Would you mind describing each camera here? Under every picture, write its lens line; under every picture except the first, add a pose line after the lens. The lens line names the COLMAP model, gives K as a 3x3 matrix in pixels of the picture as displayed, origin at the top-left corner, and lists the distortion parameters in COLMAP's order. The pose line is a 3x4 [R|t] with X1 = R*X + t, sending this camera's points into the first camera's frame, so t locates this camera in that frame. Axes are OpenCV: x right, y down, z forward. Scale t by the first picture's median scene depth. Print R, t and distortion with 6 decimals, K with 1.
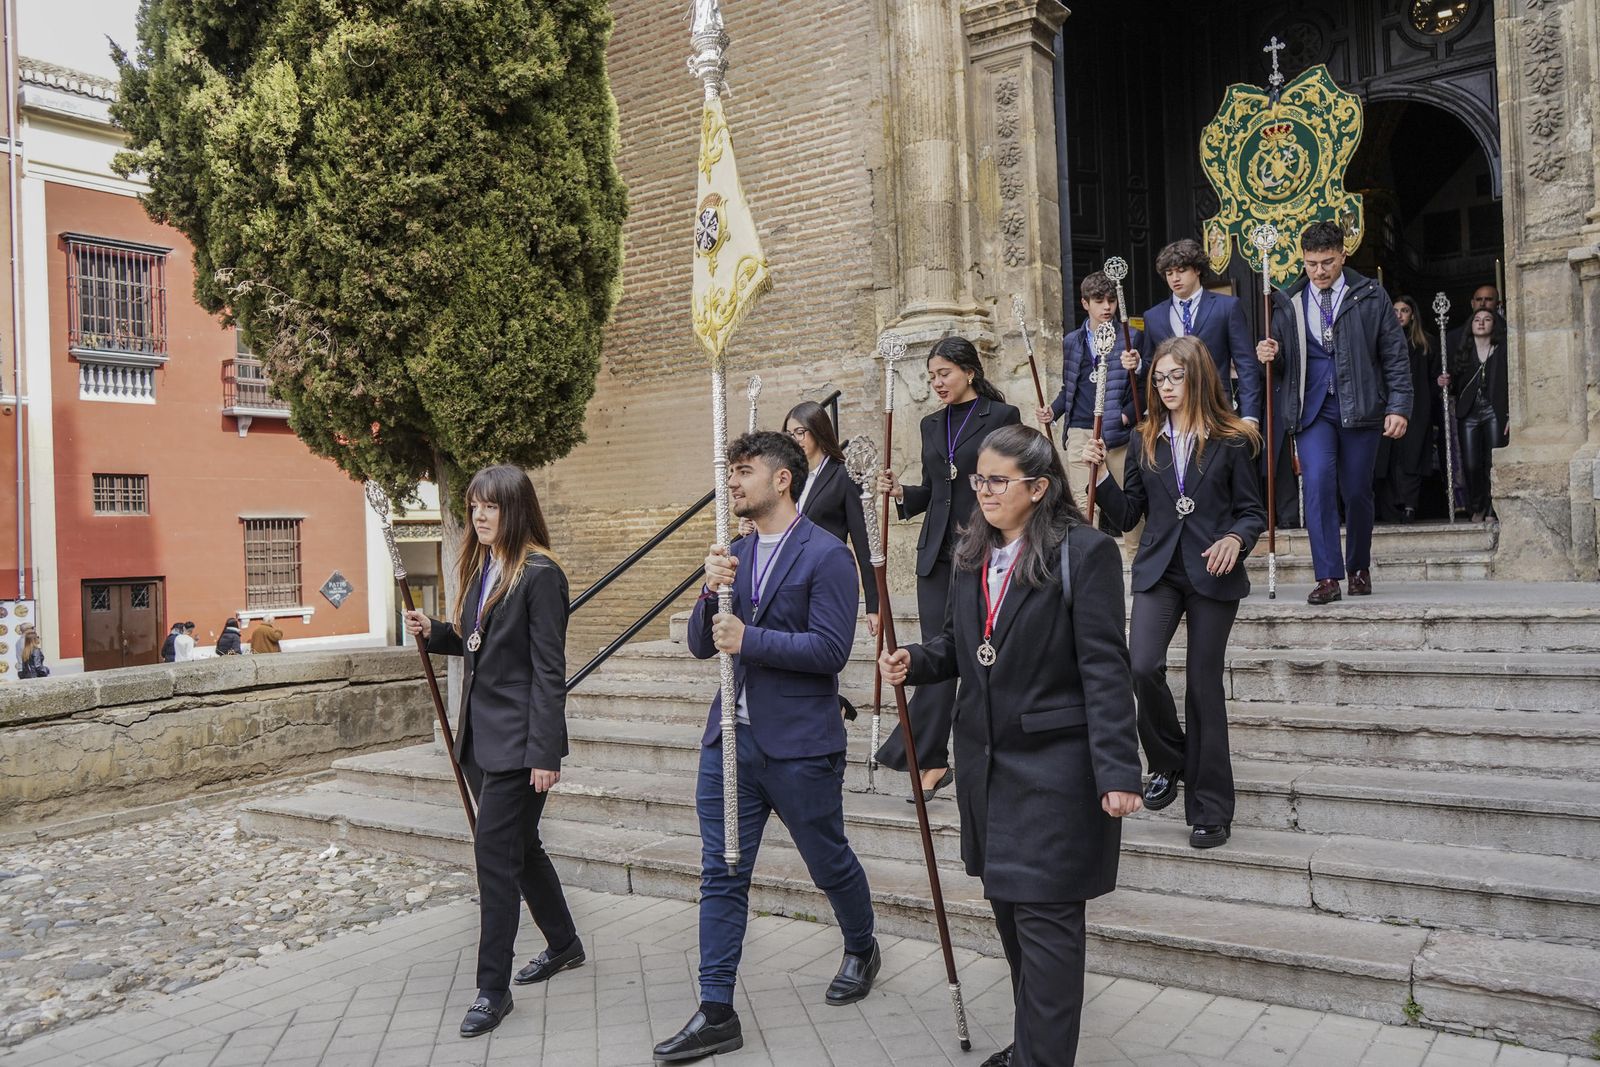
lens RADIAL K [[1273.3, 0, 805.2], [0, 1273.3, 535.6], [0, 0, 1]] dist [-0.019425, 0.017658]
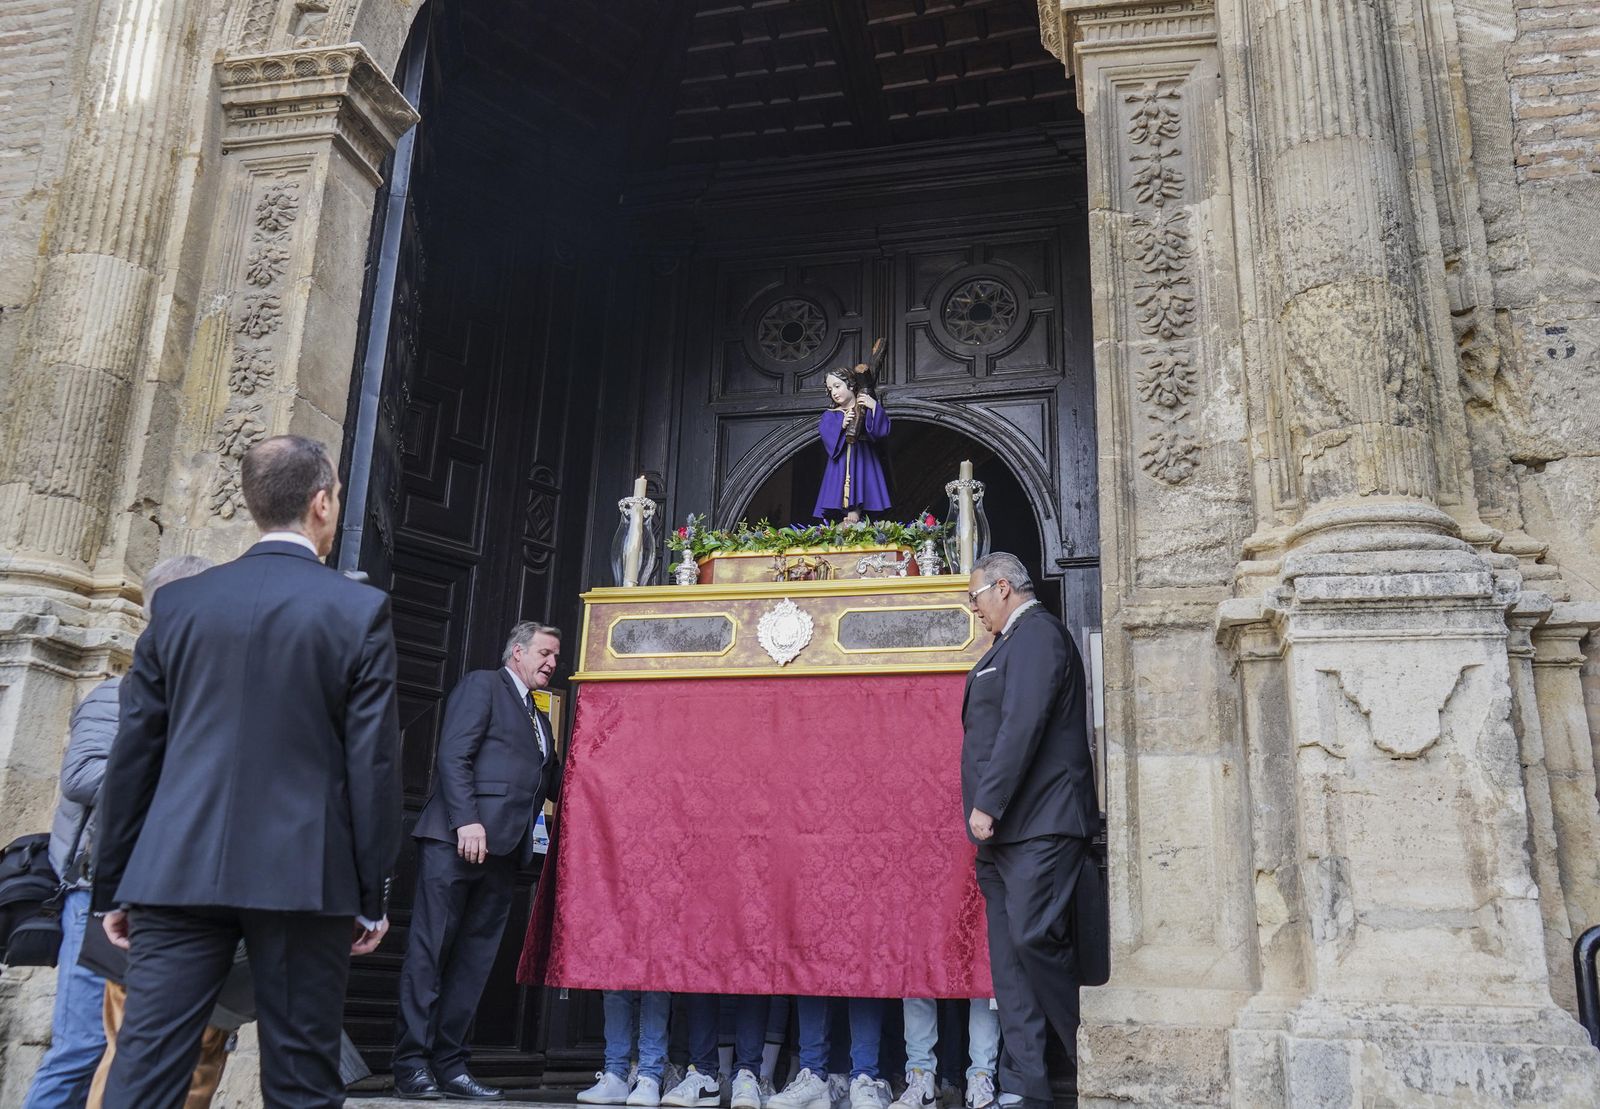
lens RADIAL K [[1508.3, 0, 813.5], [0, 1508.3, 484.6], [0, 0, 1]] dist [-0.002556, -0.004187]
pose [[0.922576, 0.185351, 0.338375, 0.174396], [-0.065425, 0.939498, -0.336247, -0.038706], [-0.380227, 0.288076, 0.878886, 0.382673]]
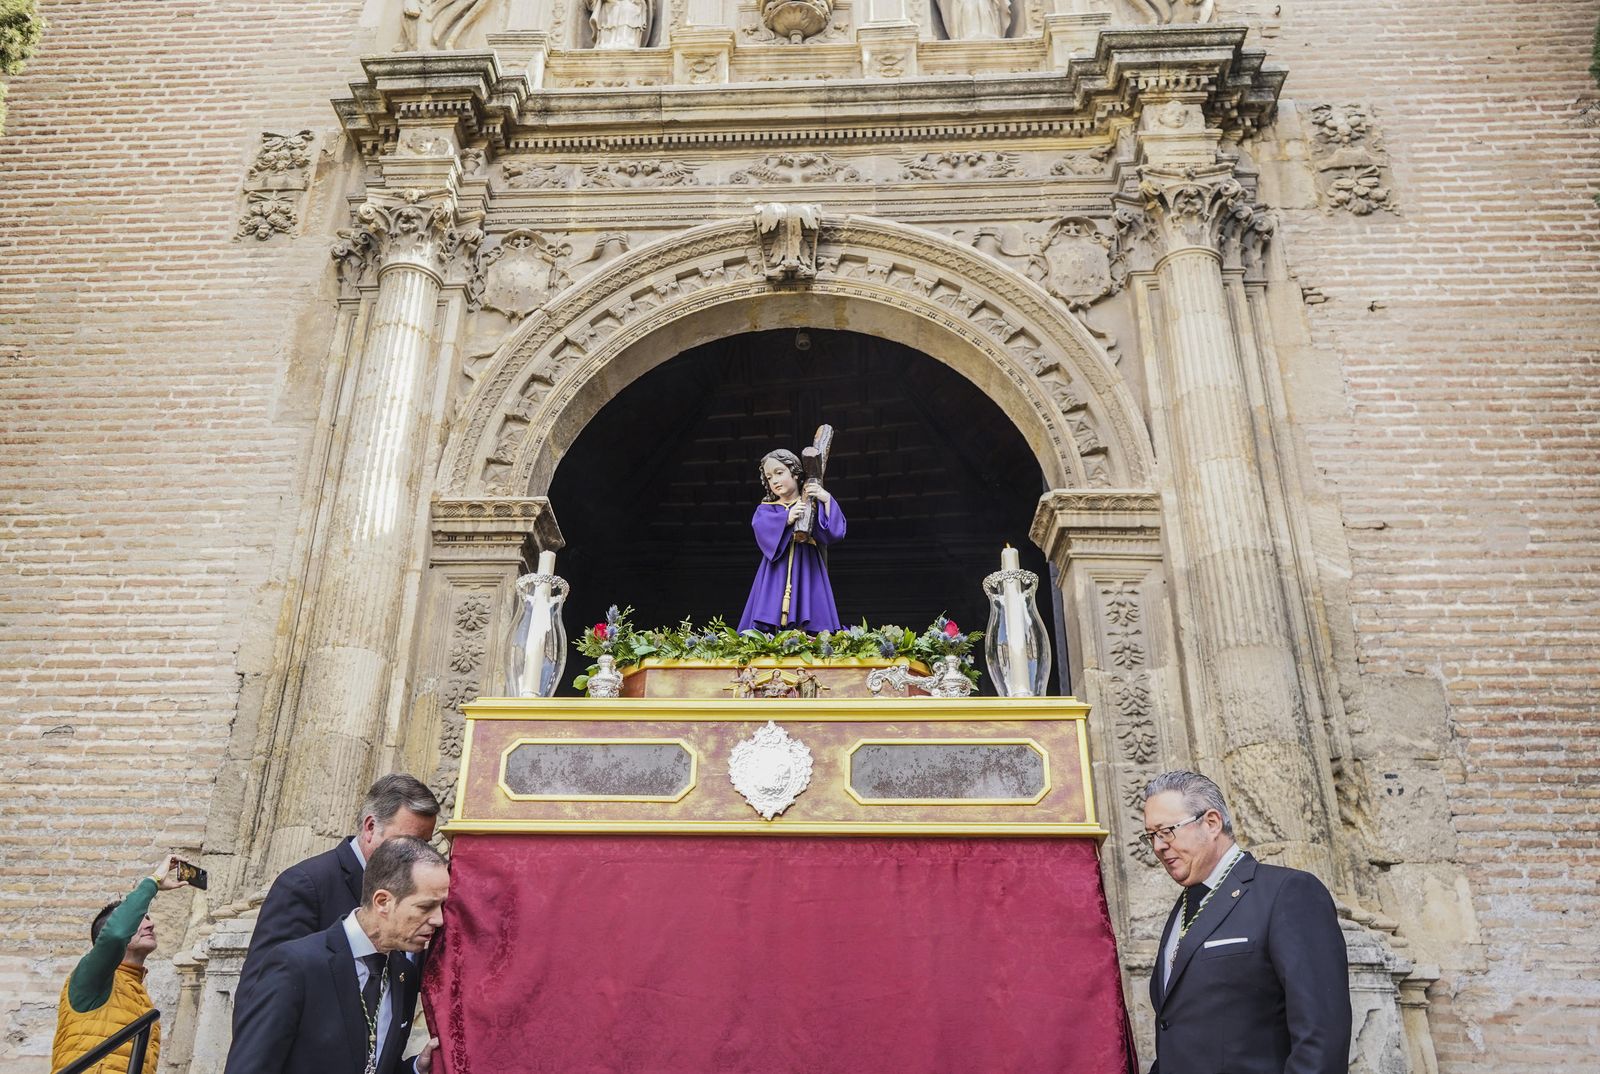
lens RADIAL K [[1389.9, 0, 753.2], [0, 1389.9, 512.4], [0, 0, 1]] dist [-0.011501, 0.010372]
pose [[0.846971, 0.302261, 0.437354, -0.070258], [-0.055959, 0.868768, -0.492048, -0.019361], [-0.528686, 0.392276, 0.752736, 0.296694]]
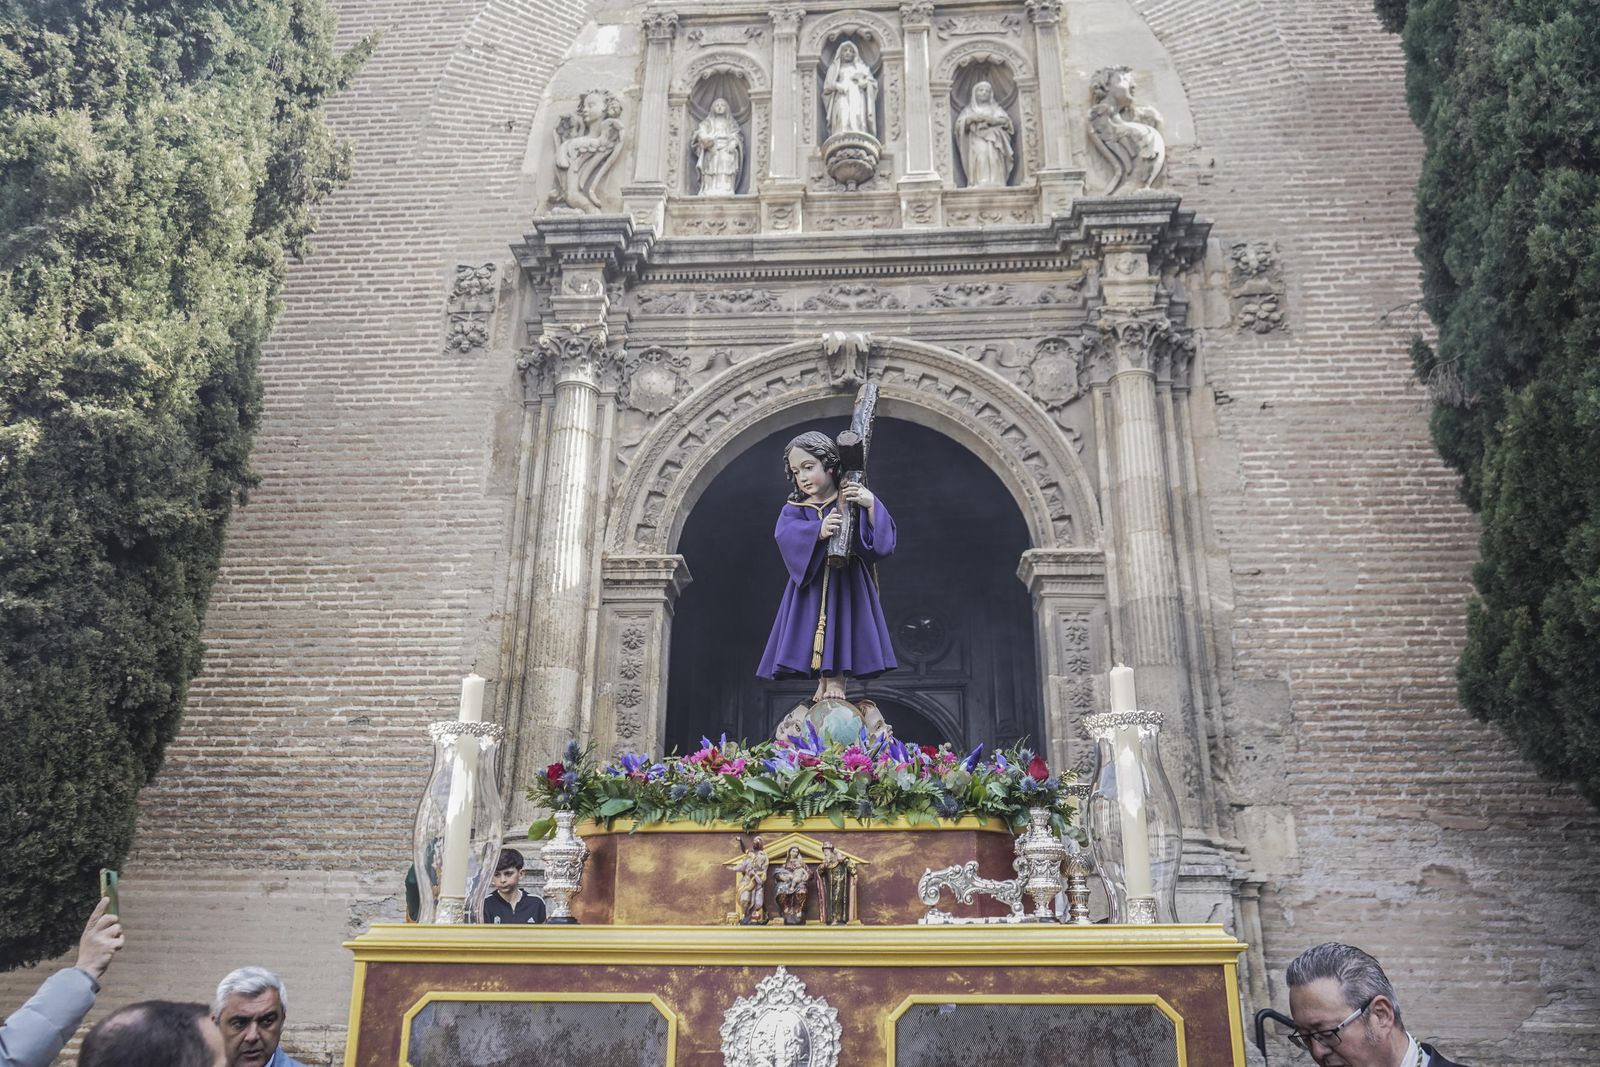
lens RADIAL K [[1273.3, 0, 805.2], [0, 1273.3, 535.6], [0, 0, 1]] dist [-0.019425, 0.017658]
pose [[0.853823, 0.241850, 0.460972, -0.229679], [-0.049379, 0.919159, -0.390779, -0.019527], [-0.518216, 0.310893, 0.796742, 0.053614]]
